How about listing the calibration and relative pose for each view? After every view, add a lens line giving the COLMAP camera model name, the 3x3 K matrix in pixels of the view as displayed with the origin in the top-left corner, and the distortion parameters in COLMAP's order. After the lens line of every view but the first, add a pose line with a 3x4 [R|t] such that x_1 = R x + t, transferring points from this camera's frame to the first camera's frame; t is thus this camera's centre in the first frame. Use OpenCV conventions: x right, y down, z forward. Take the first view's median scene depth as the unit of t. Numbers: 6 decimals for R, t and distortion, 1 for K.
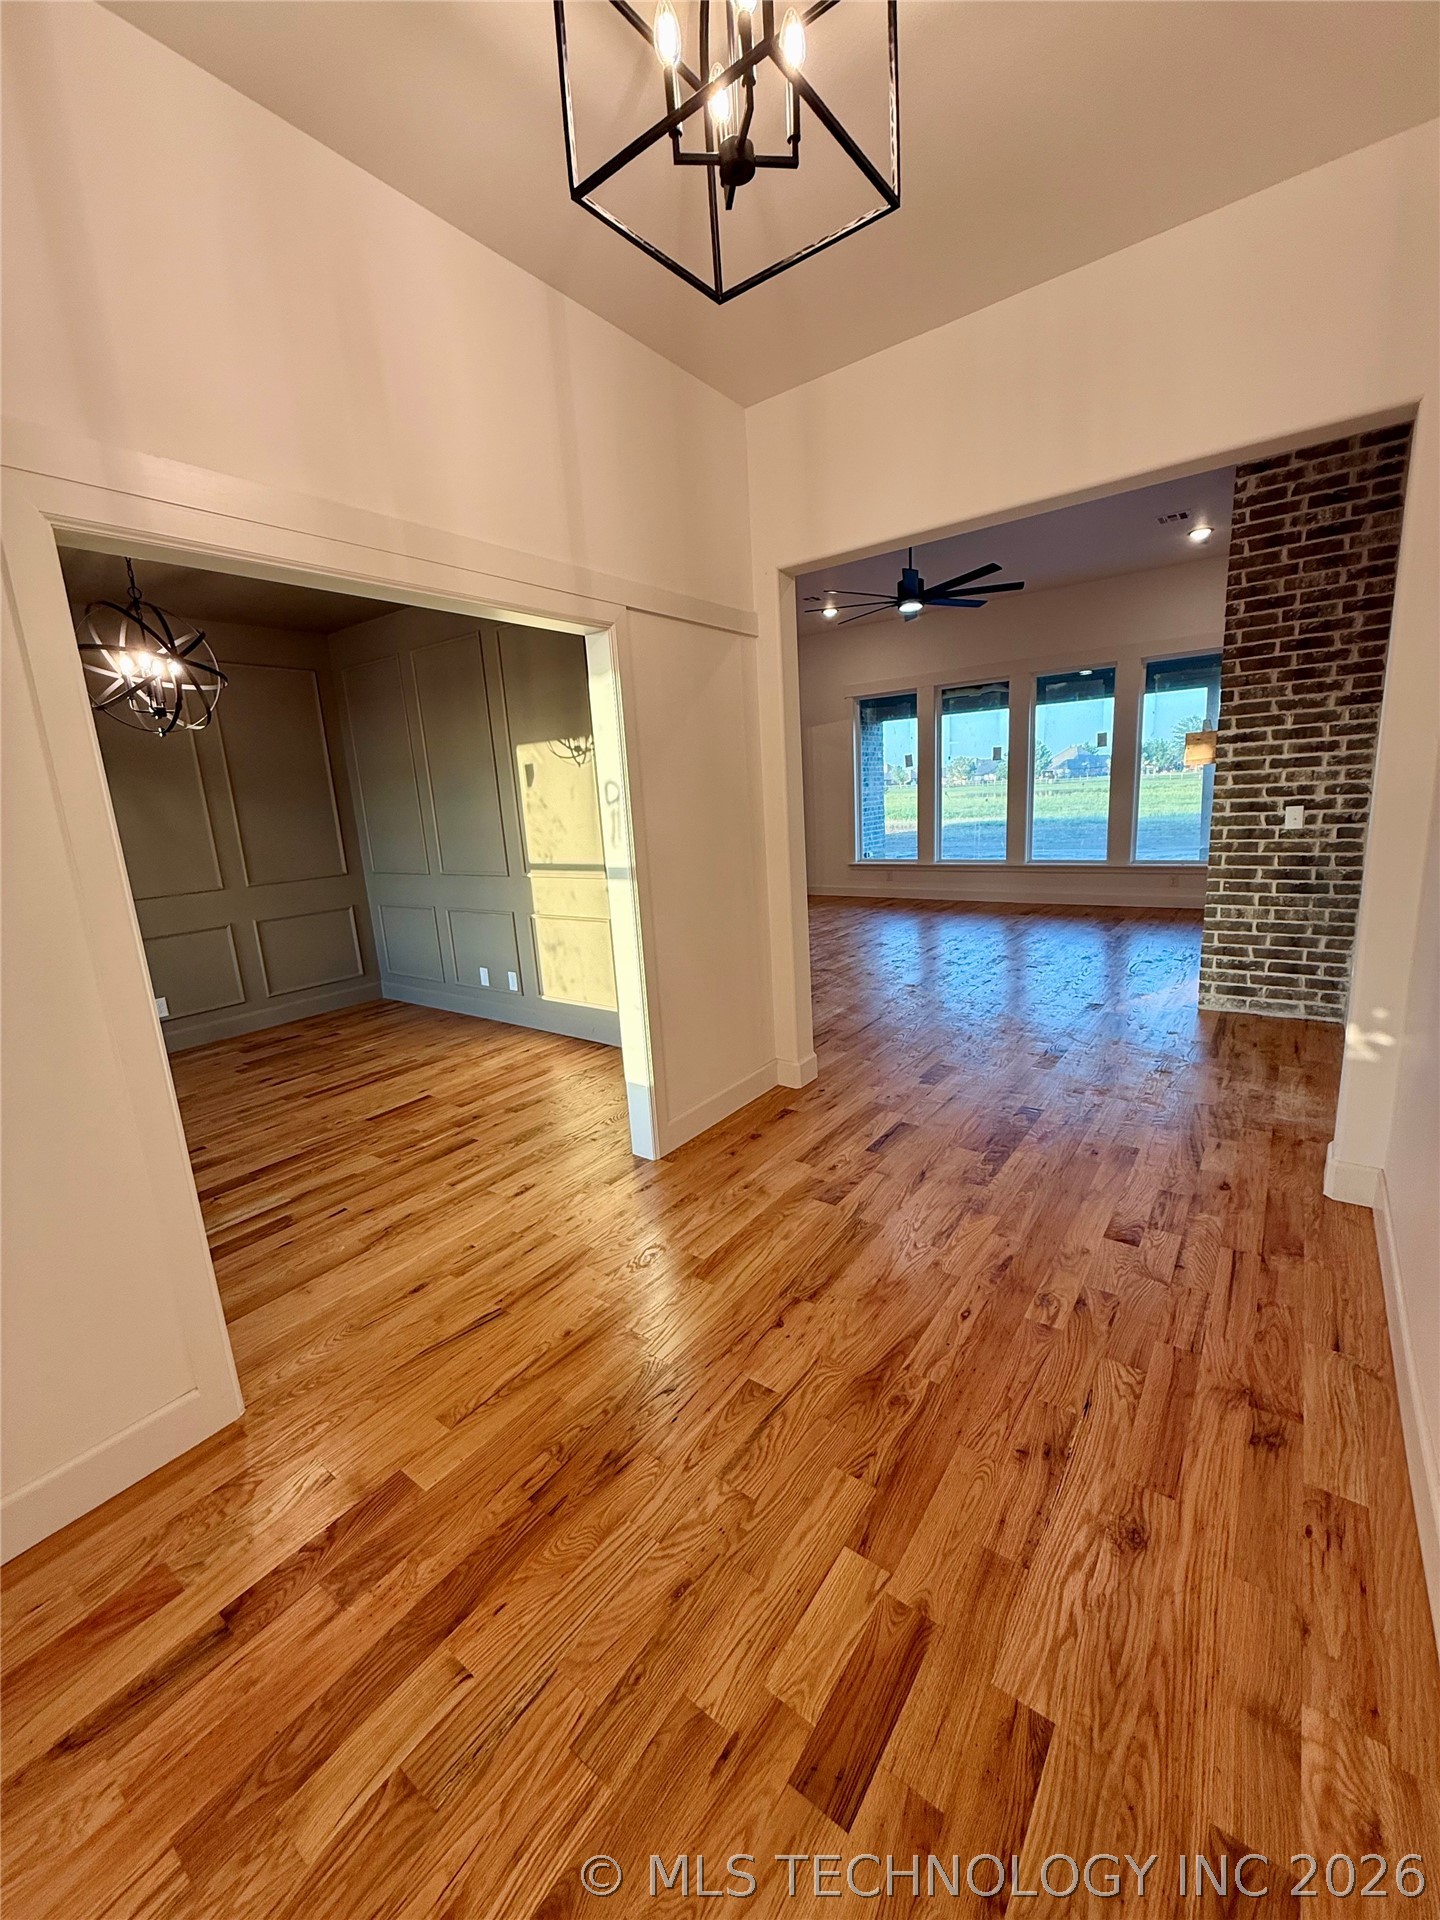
lens RADIAL K [[765.9, 0, 723.6], [0, 765.9, 953.5], [0, 0, 1]] dist [-0.000205, 0.000280]
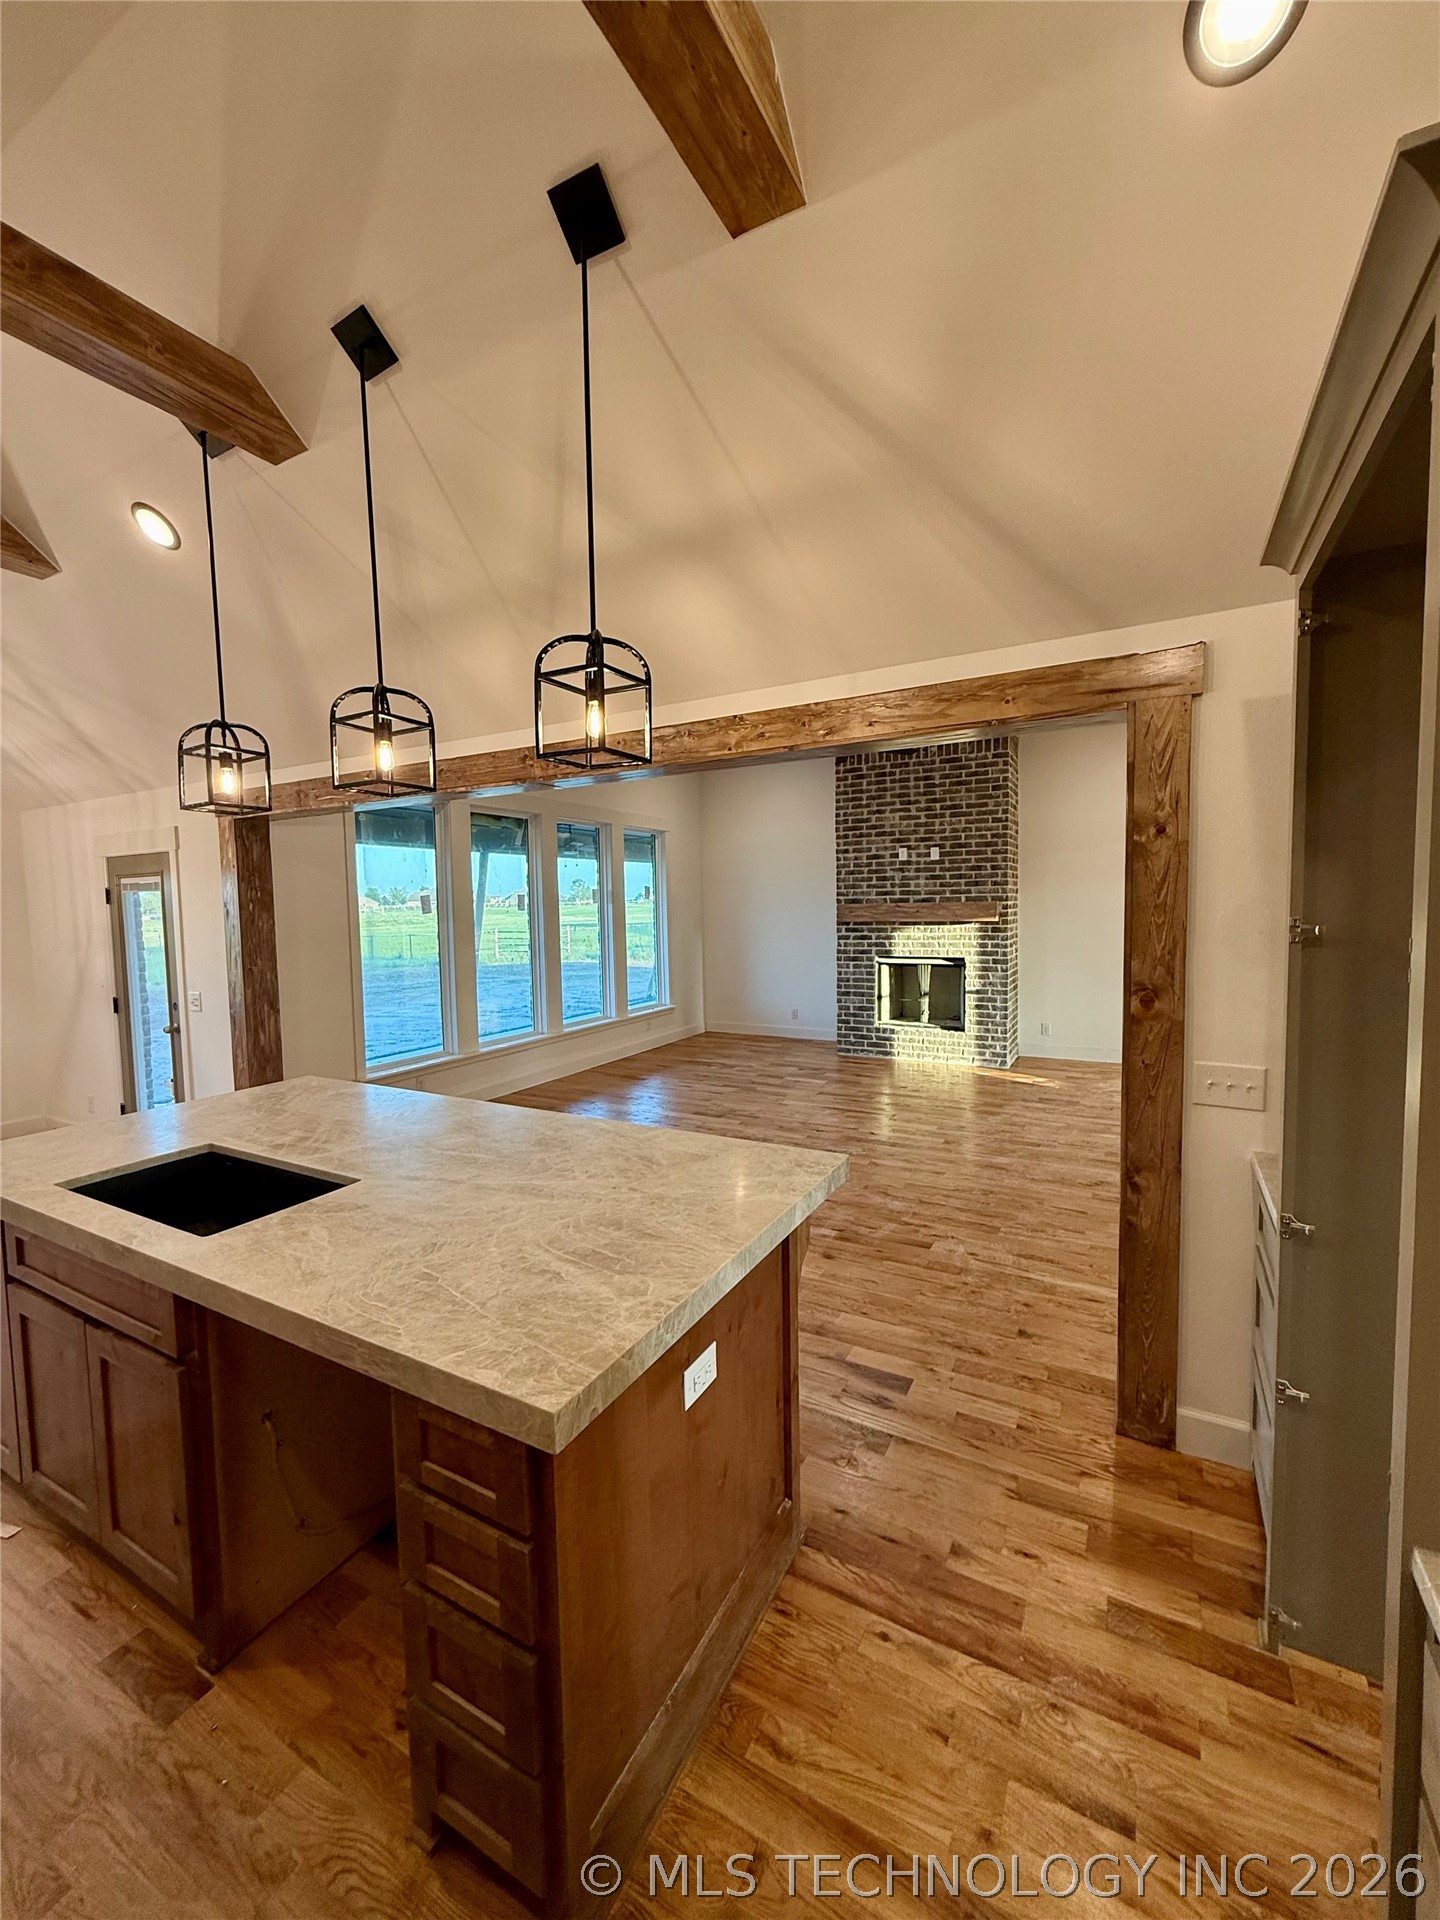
lens RADIAL K [[765.8, 0, 722.9], [0, 765.8, 952.8], [0, 0, 1]] dist [0.006862, 0.000131]
pose [[-0.130297, -0.003619, 0.991468, -0.993317], [0.229645, 0.972690, 0.033730, -0.395141], [-0.964513, 0.232081, -0.125907, 1.911636]]
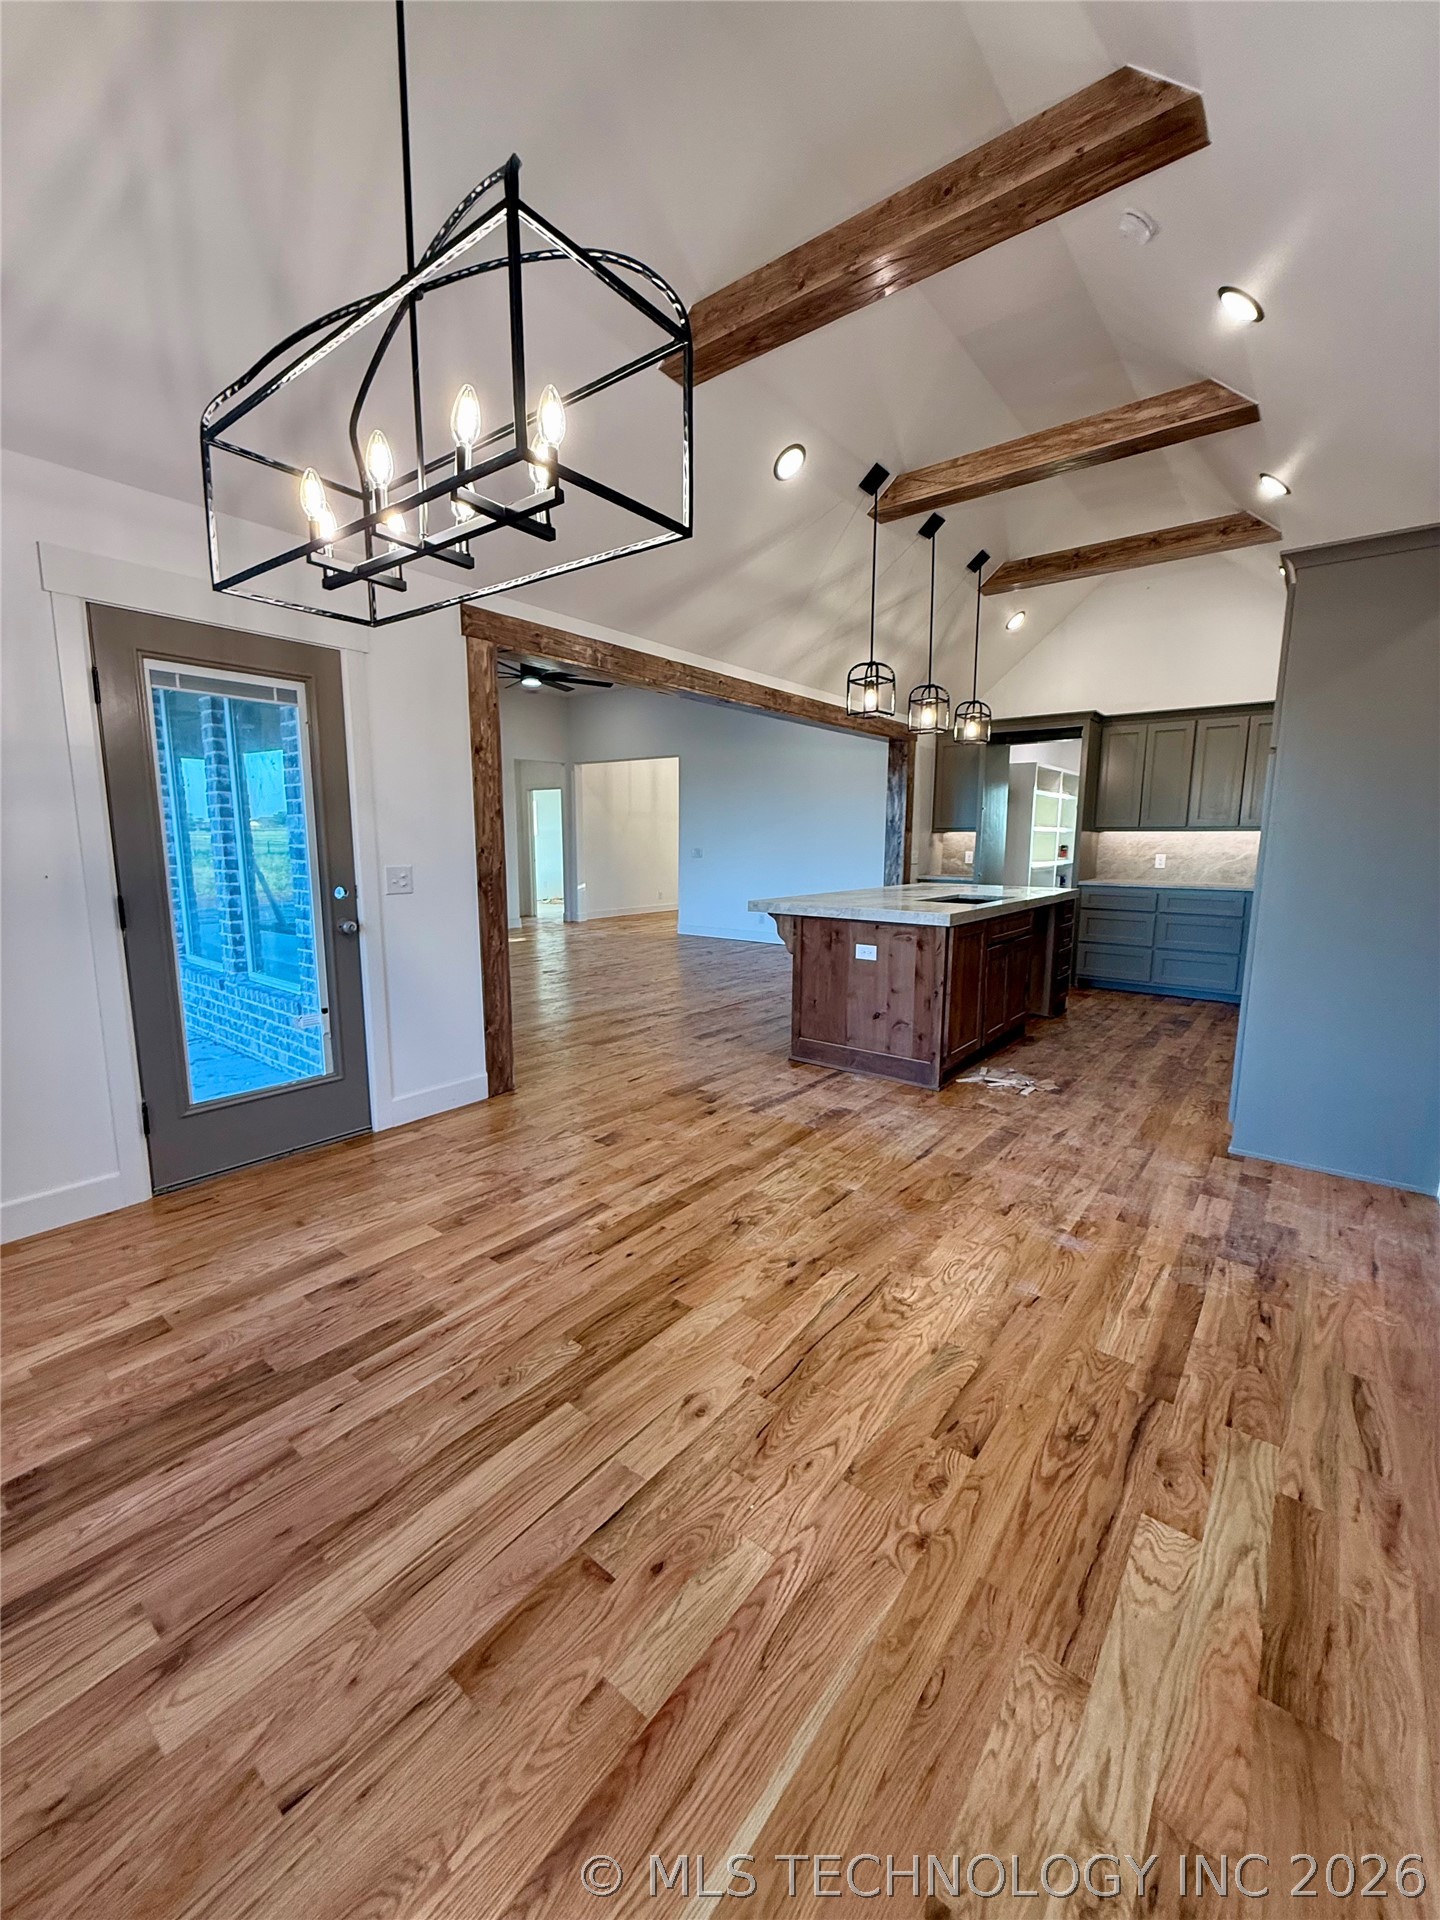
lens RADIAL K [[765.9, 0, 723.6], [0, 765.9, 953.5], [0, 0, 1]] dist [-0.000205, 0.000280]
pose [[-0.998056, 0.046360, 0.041663, -0.139163], [0.057999, 0.935574, 0.348336, -0.654791], [-0.022830, 0.350075, -0.936443, 3.314153]]
